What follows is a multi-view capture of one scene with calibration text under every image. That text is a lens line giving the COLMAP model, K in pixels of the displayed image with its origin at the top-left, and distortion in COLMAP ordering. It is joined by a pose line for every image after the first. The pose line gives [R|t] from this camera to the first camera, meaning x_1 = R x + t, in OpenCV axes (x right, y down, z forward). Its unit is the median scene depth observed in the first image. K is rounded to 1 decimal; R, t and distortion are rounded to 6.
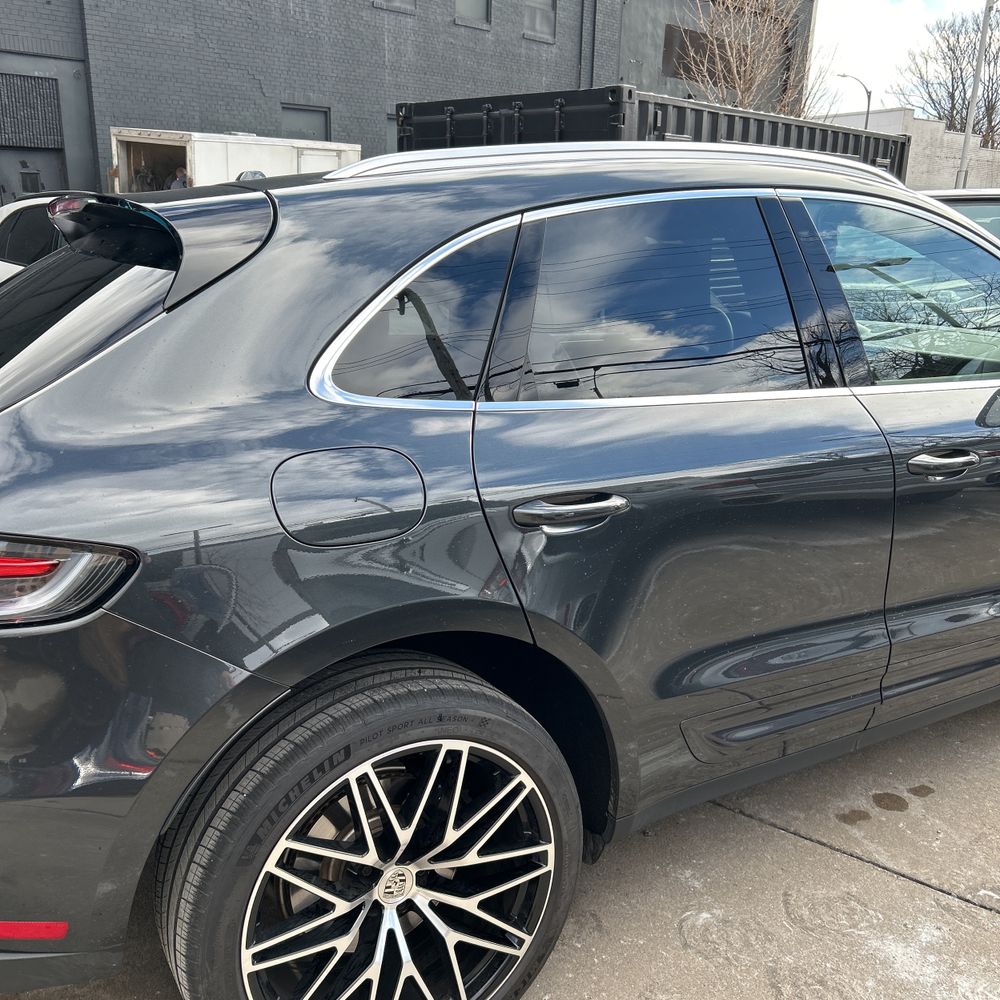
lens RADIAL K [[1002.2, 0, 503.0], [0, 1002.2, 507.3], [0, 0, 1]] dist [0.010867, 0.000000]
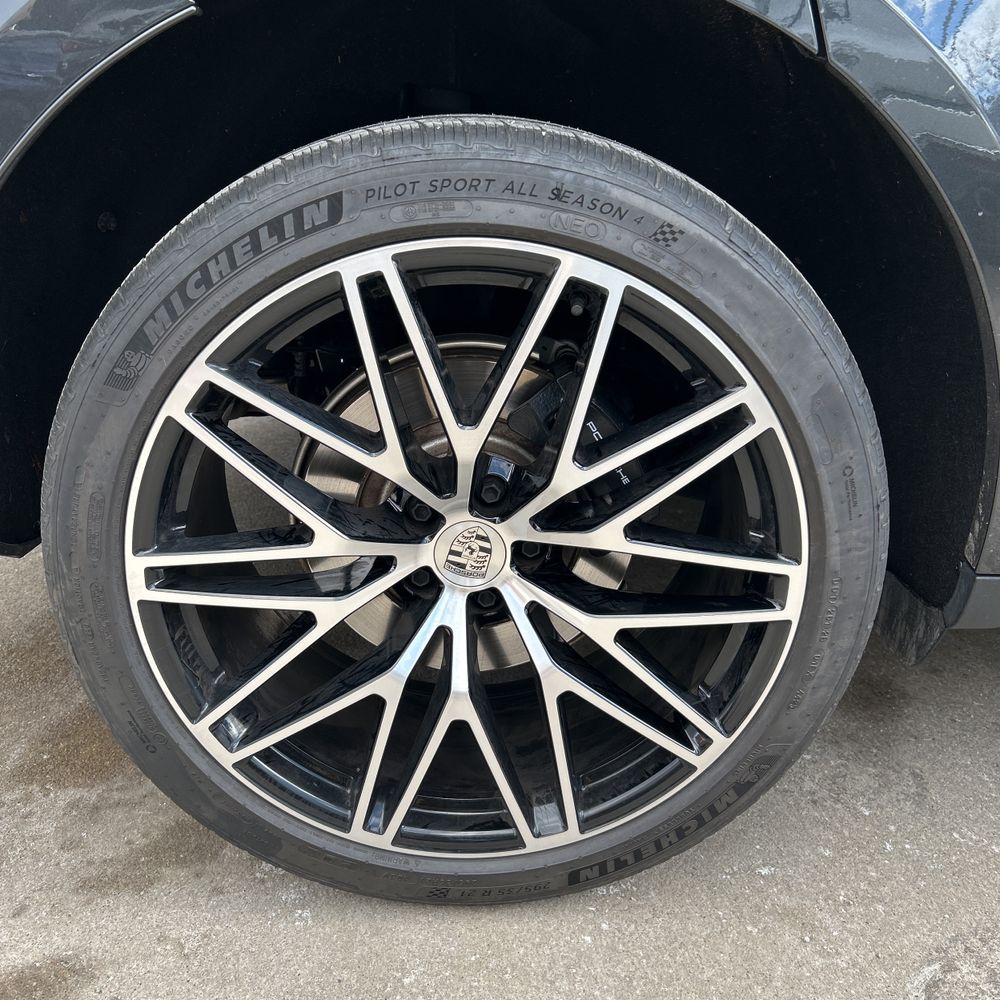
lens RADIAL K [[1002.2, 0, 502.5], [0, 1002.2, 496.4], [0, 0, 1]] dist [0.010867, 0.000000]
pose [[0.870659, 0.197756, -0.450383, 0.030498], [-0.141287, 0.977582, 0.156111, 0.057504], [0.471159, -0.072286, 0.879081, 0.120127]]
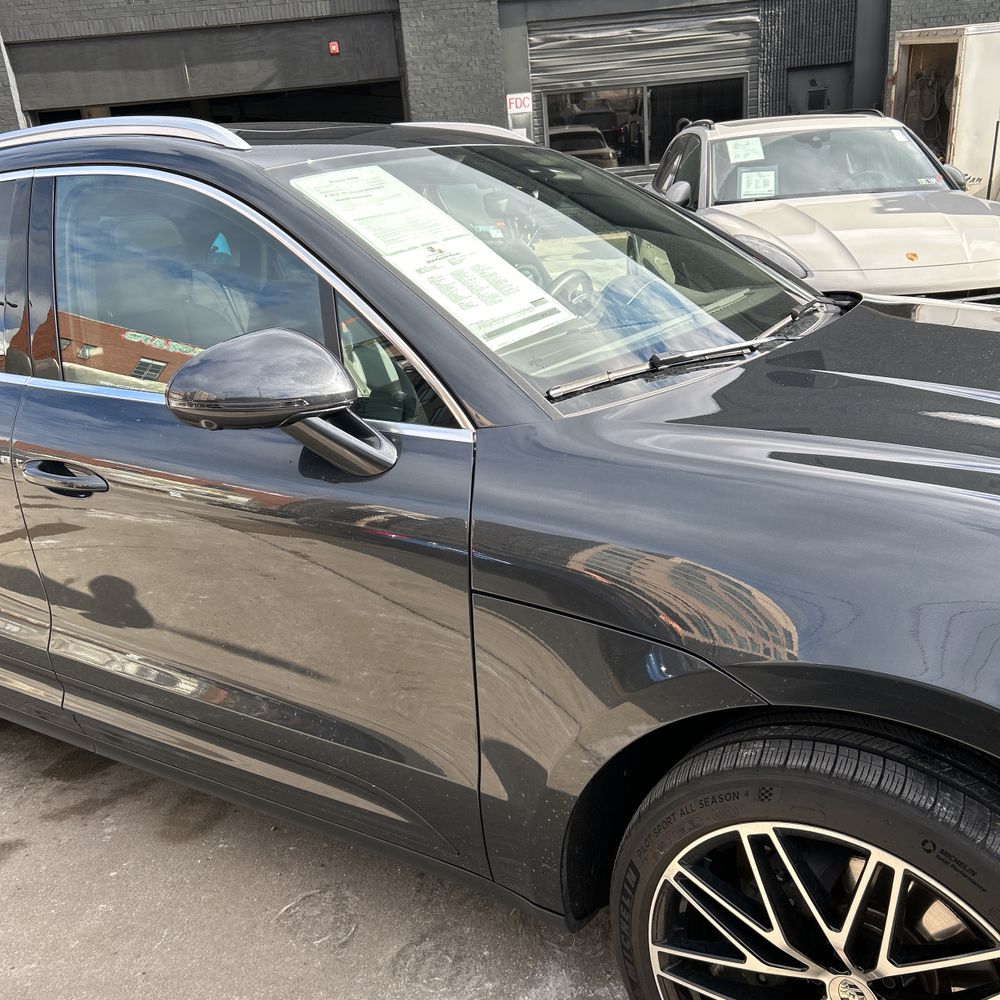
lens RADIAL K [[1002.2, 0, 493.8], [0, 1002.2, 504.1], [0, 0, 1]] dist [0.010867, 0.000000]
pose [[0.668444, 0.183650, -0.720732, 0.245430], [-0.122051, 0.982984, 0.137279, -0.026759], [0.733679, -0.003797, 0.679485, 0.089561]]
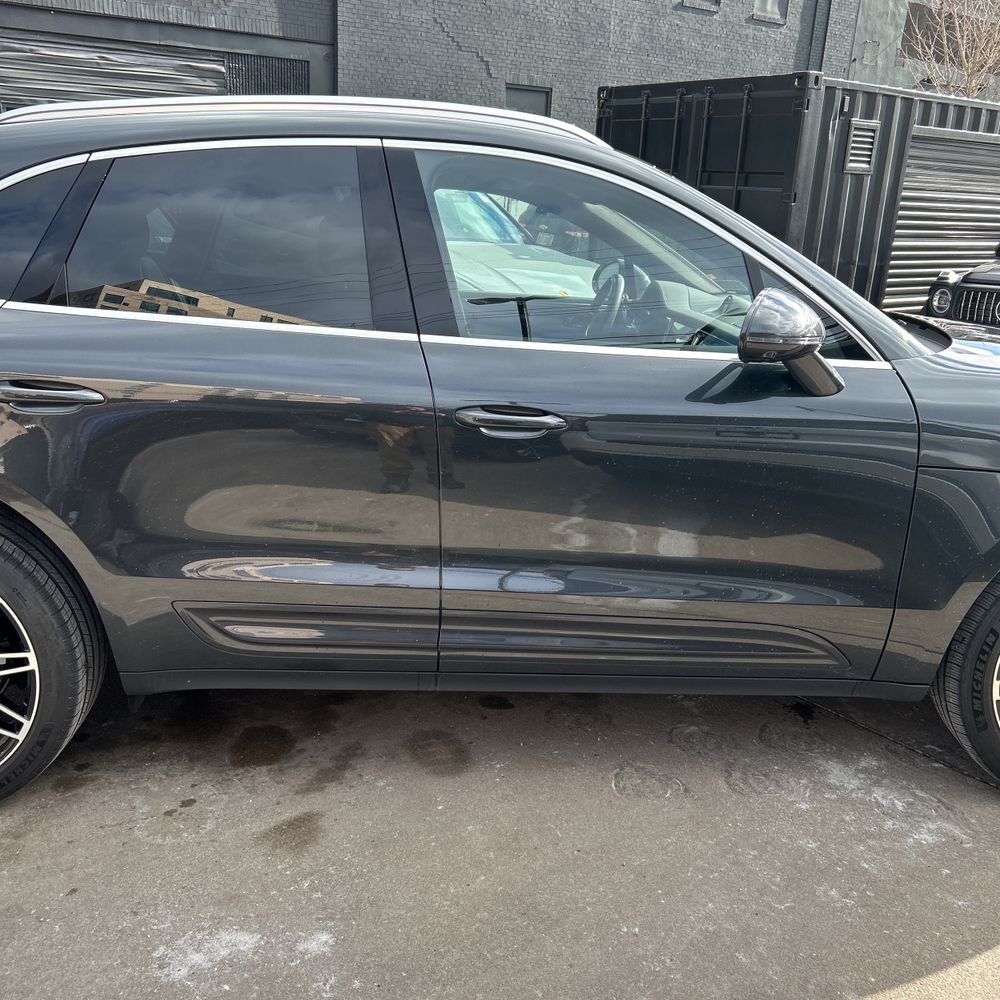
lens RADIAL K [[1002.2, 0, 495.1], [0, 1002.2, 507.8], [0, 0, 1]] dist [0.010867, 0.000000]
pose [[0.974805, 0.093890, -0.202336, 0.051964], [-0.090169, 0.995545, 0.027551, 0.030482], [0.204021, -0.008613, 0.978929, -0.089840]]
